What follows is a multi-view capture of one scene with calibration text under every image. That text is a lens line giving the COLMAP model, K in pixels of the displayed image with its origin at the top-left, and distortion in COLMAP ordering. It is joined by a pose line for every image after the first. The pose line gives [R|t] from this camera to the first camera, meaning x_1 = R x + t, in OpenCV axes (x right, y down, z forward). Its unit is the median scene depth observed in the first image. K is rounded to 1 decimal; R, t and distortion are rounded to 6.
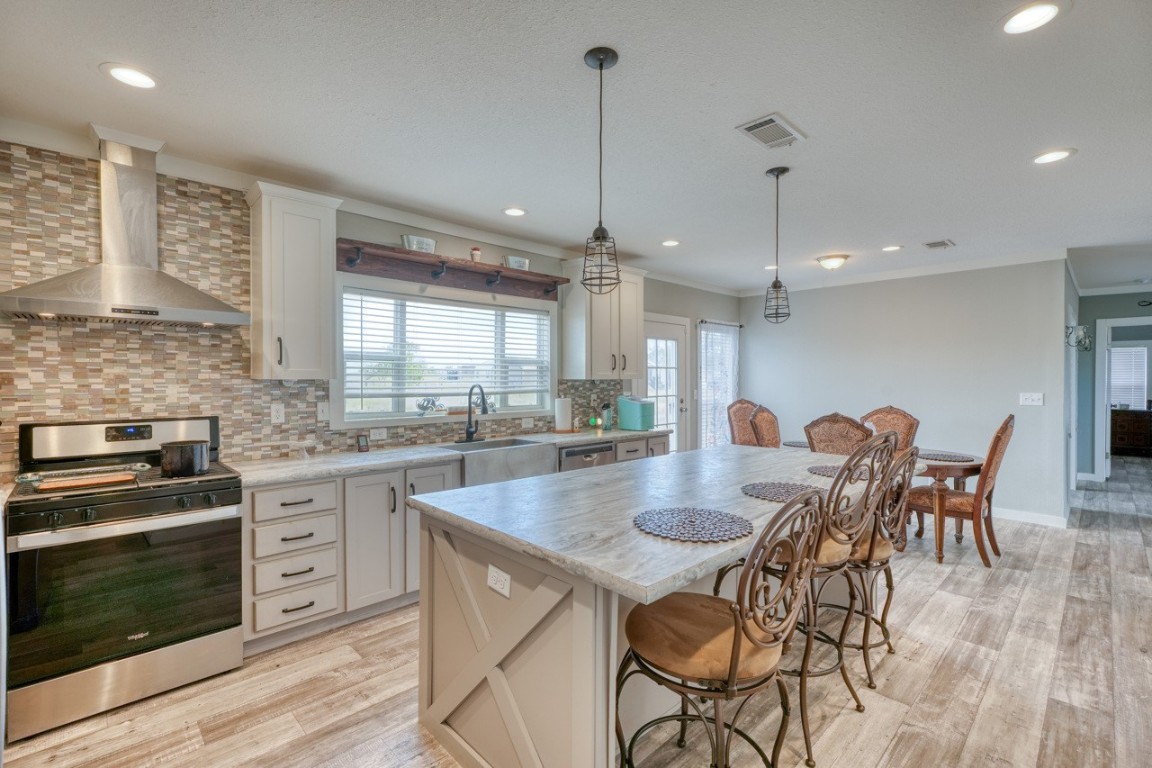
lens RADIAL K [[514.5, 0, 580.2], [0, 514.5, 364.1], [0, 0, 1]] dist [0.000229, 0.001540]
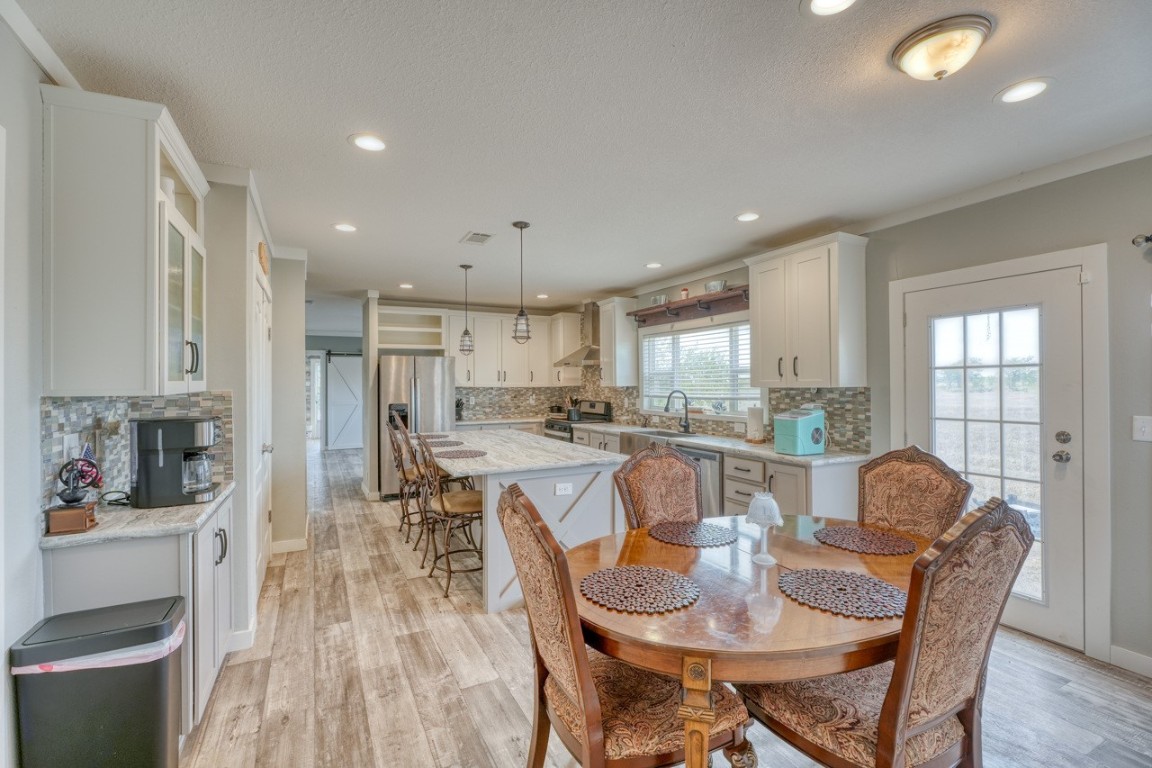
lens RADIAL K [[514.5, 0, 577.3], [0, 514.5, 379.7], [0, 0, 1]] dist [0.000229, 0.001540]
pose [[-0.296797, -0.009370, -0.954895, 1.577579], [0.028628, 0.999415, -0.018704, 0.037801], [0.954511, -0.032888, -0.296355, 1.544842]]
